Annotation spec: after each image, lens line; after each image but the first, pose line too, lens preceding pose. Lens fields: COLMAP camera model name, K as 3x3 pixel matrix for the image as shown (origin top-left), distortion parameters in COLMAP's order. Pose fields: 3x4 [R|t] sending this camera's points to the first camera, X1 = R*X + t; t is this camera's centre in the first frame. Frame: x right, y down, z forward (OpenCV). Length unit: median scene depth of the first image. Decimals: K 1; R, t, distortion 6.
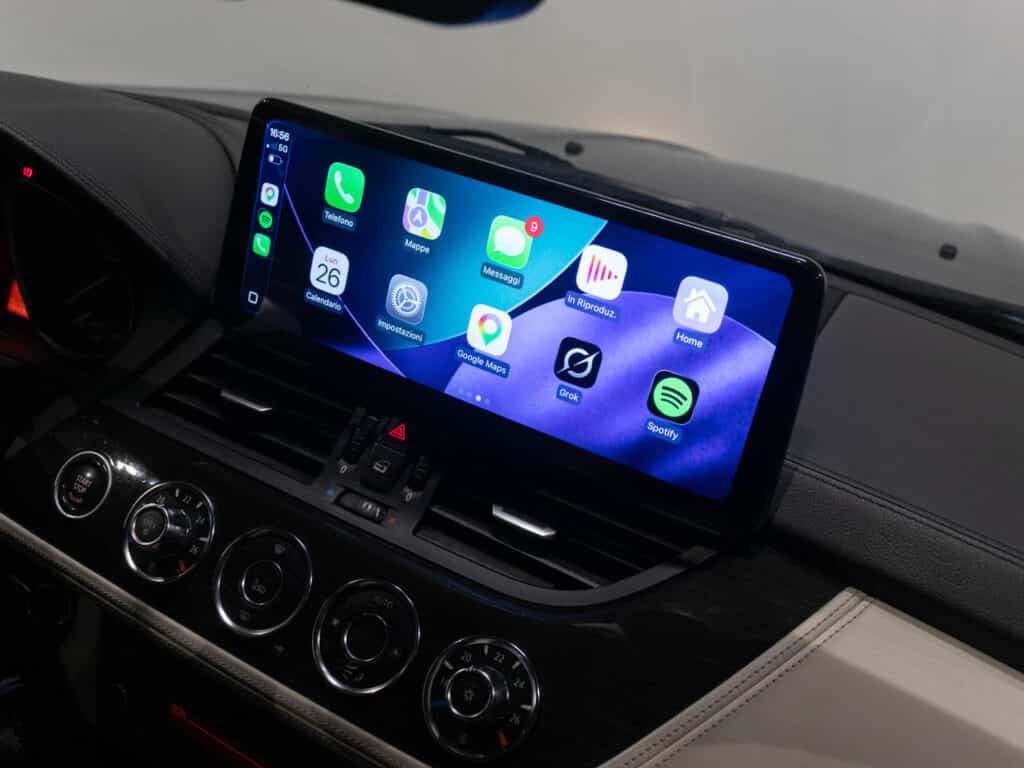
lens RADIAL K [[1102.2, 0, 511.9], [0, 1102.2, 378.5], [0, 0, 1]] dist [-0.047287, 0.000000]
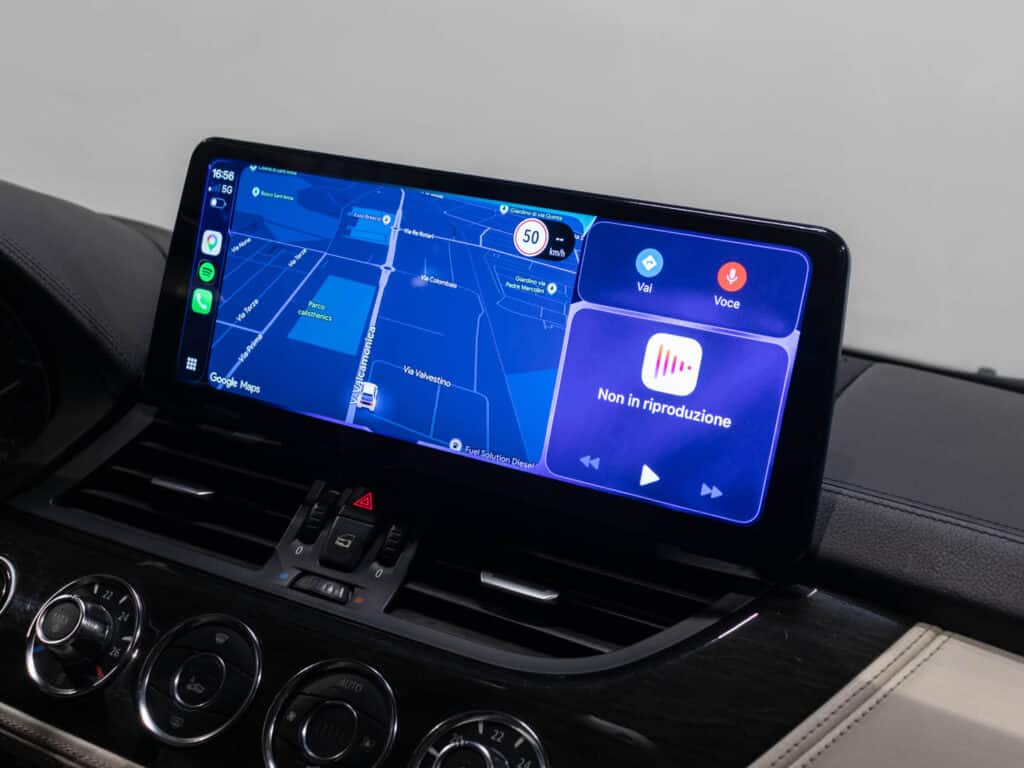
lens RADIAL K [[1247.0, 0, 515.2], [0, 1247.0, 385.2], [0, 0, 1]] dist [-0.005094, 0.000000]
pose [[0.998560, -0.043867, 0.030896, -0.013929], [0.049840, 0.971594, -0.231346, 0.193231], [-0.019870, 0.232553, 0.972381, 0.051114]]
